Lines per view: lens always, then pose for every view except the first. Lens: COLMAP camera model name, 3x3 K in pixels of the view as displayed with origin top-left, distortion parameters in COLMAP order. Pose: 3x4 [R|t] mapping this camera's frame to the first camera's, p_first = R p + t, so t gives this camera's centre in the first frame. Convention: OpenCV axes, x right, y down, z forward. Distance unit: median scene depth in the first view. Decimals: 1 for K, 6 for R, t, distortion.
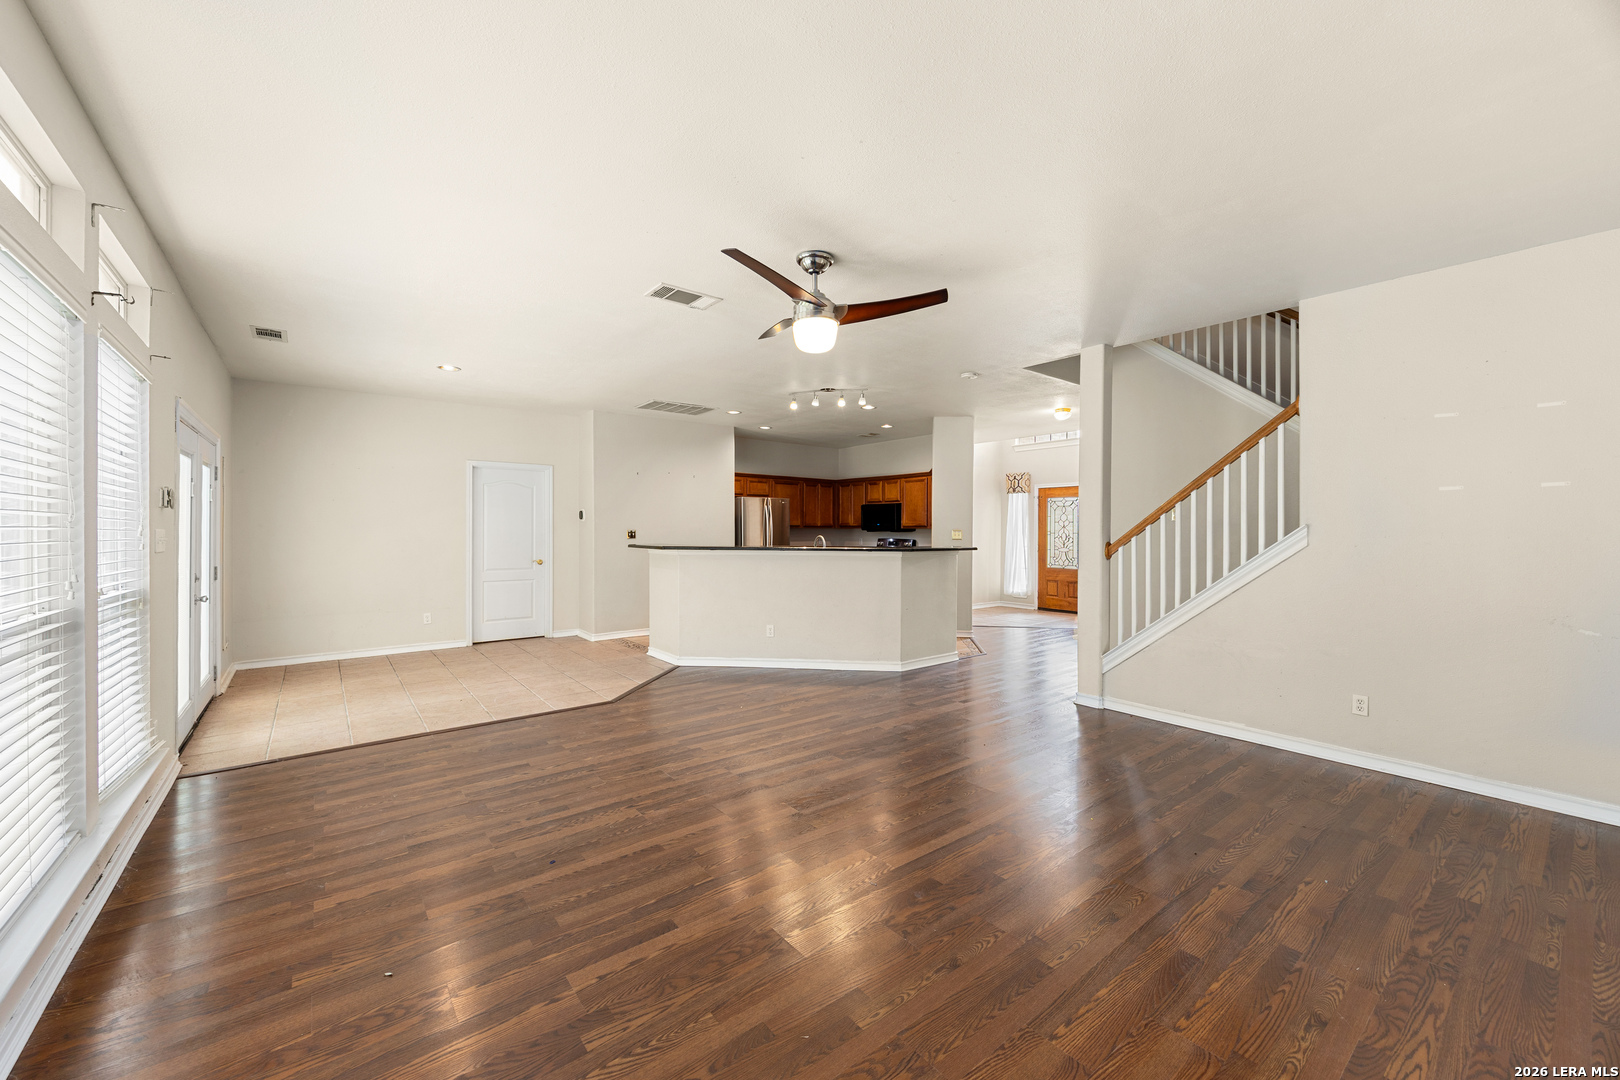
lens RADIAL K [[637.0, 0, 808.0], [0, 637.0, 528.2], [0, 0, 1]] dist [0.000205, 0.000036]
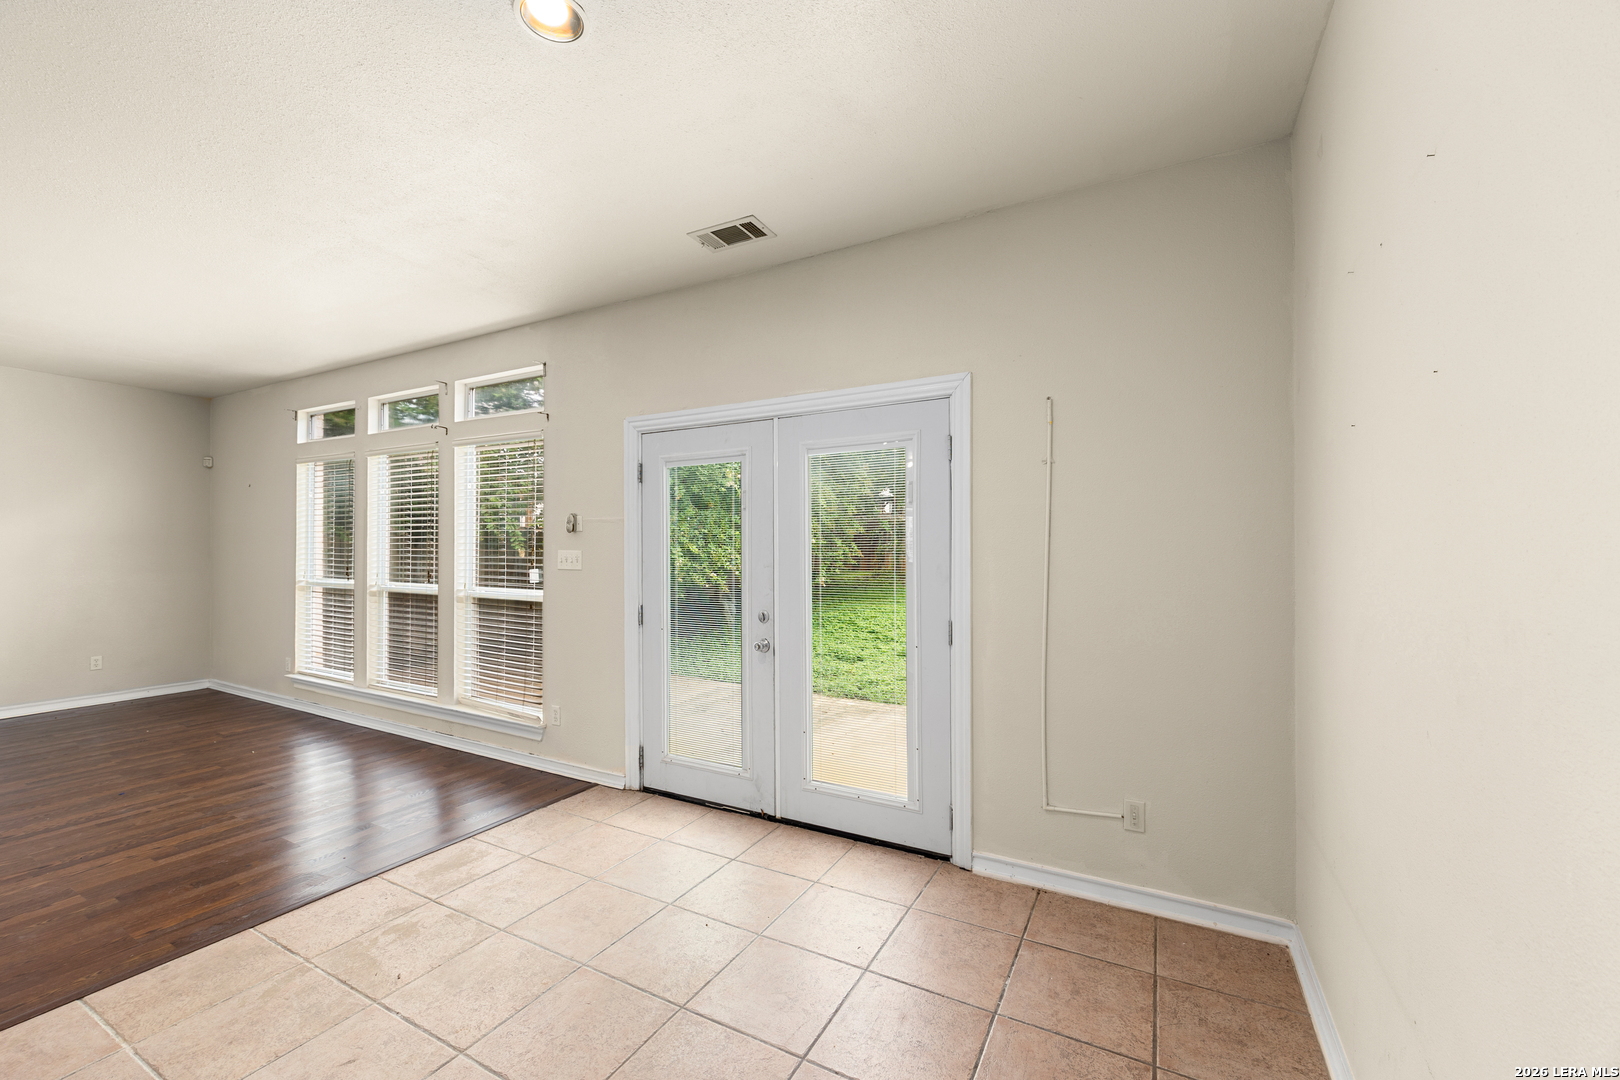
lens RADIAL K [[639.6, 0, 818.7], [0, 639.6, 550.3], [0, 0, 1]] dist [0.000810, 0.000209]
pose [[-0.913311, -0.000339, -0.407263, -0.831554], [-0.000303, 1.000000, -0.000154, 0.000888], [0.407263, -0.000017, -0.913311, 1.973971]]
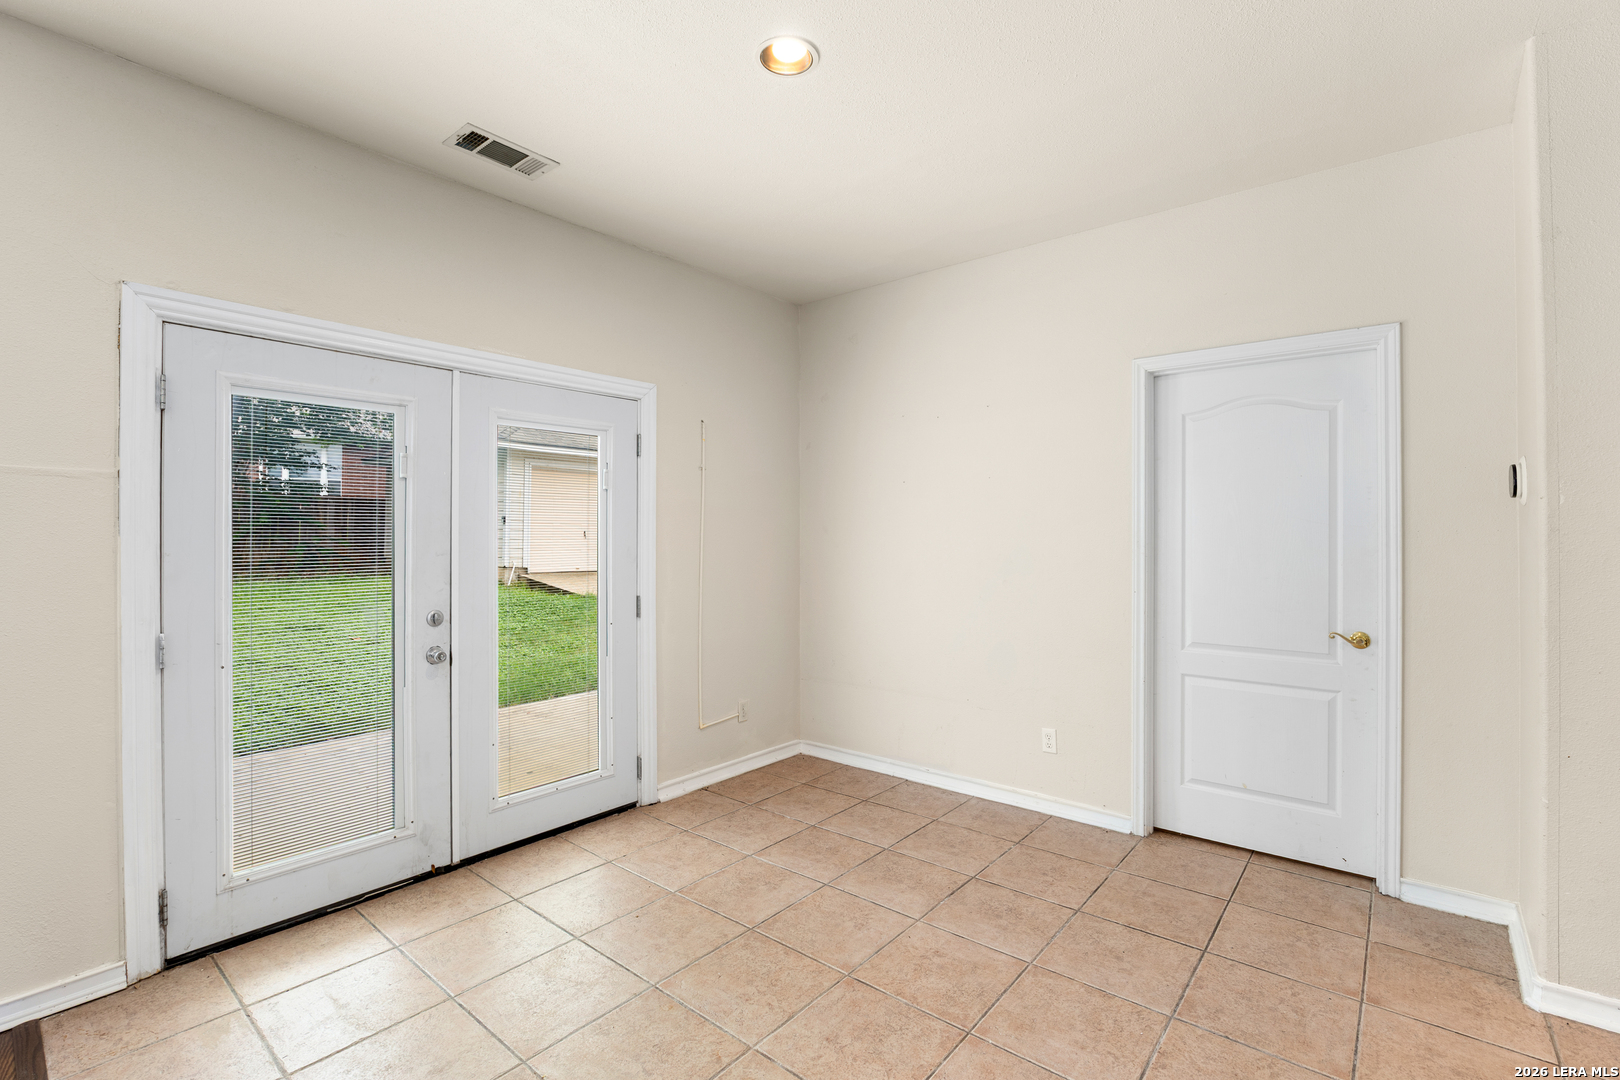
lens RADIAL K [[736.8, 0, 810.0], [0, 736.8, 540.0], [0, 0, 1]] dist [-0.001261, 0.000175]
pose [[0.208718, 0.004339, -0.977966, -0.247288], [-0.000263, 0.999990, 0.004381, 0.003561], [0.977976, -0.000657, 0.208717, 1.356524]]
